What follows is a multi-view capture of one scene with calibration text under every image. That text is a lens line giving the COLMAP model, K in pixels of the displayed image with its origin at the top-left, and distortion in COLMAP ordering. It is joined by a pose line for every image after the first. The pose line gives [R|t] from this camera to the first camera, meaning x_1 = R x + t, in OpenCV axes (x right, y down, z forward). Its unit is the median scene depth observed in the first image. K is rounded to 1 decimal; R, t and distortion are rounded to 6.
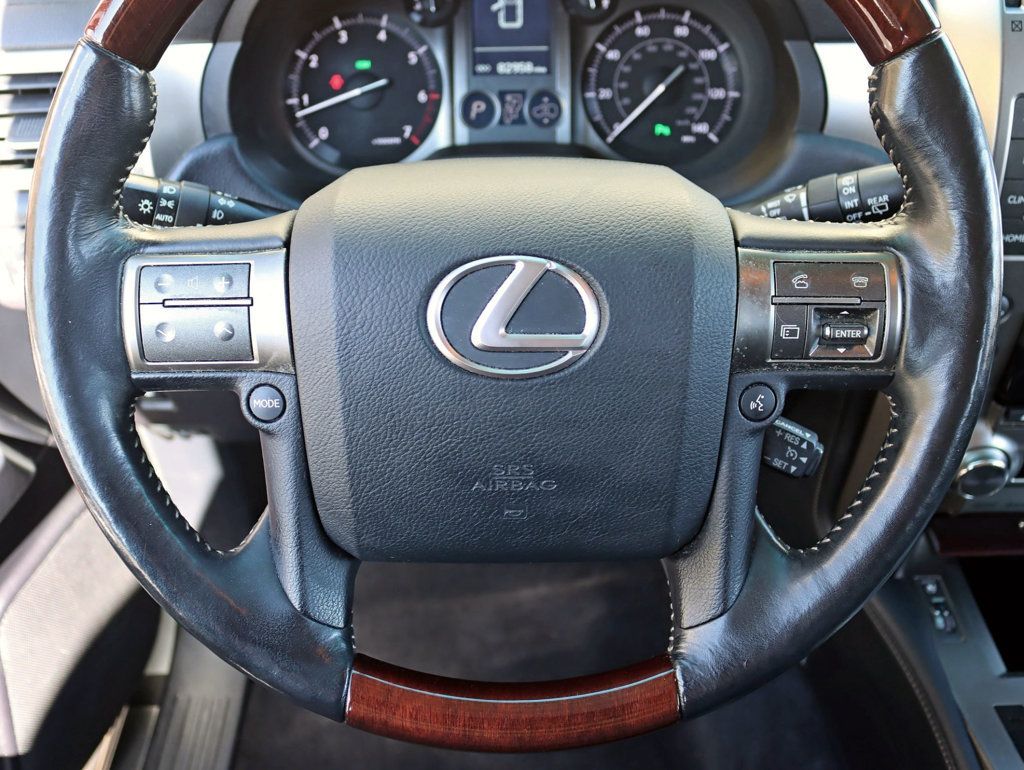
lens RADIAL K [[983.9, 0, 510.5], [0, 983.9, 376.4], [0, 0, 1]] dist [-0.110017, 0.000000]
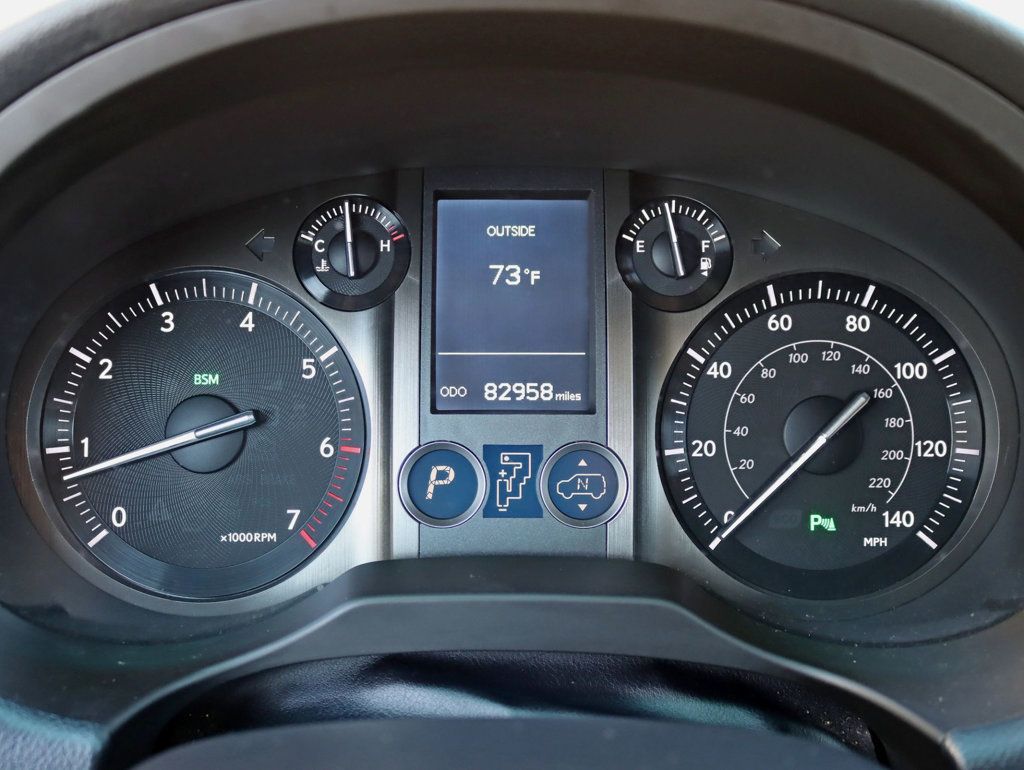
lens RADIAL K [[1221.7, 0, 514.3], [0, 1221.7, 386.5], [0, 0, 1]] dist [-0.090247, 0.000000]
pose [[0.999682, 0.015874, 0.019569, -0.009613], [-0.011372, 0.977248, -0.211797, -0.193077], [-0.022486, 0.211507, 0.977118, 0.407010]]
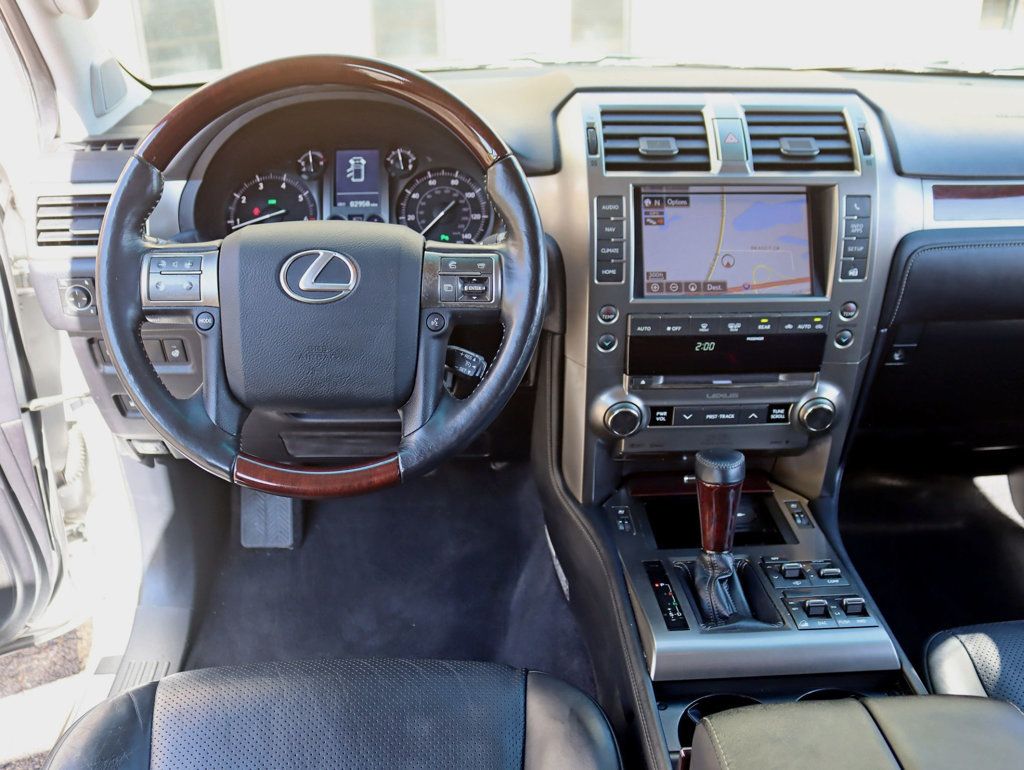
lens RADIAL K [[1038.9, 0, 521.2], [0, 1038.9, 385.1], [0, 0, 1]] dist [-0.102034, 0.000000]
pose [[0.999050, -0.003664, 0.043415, 0.214756], [0.013438, 0.973792, -0.227043, 0.427426], [-0.041446, 0.227411, 0.972916, -0.744265]]
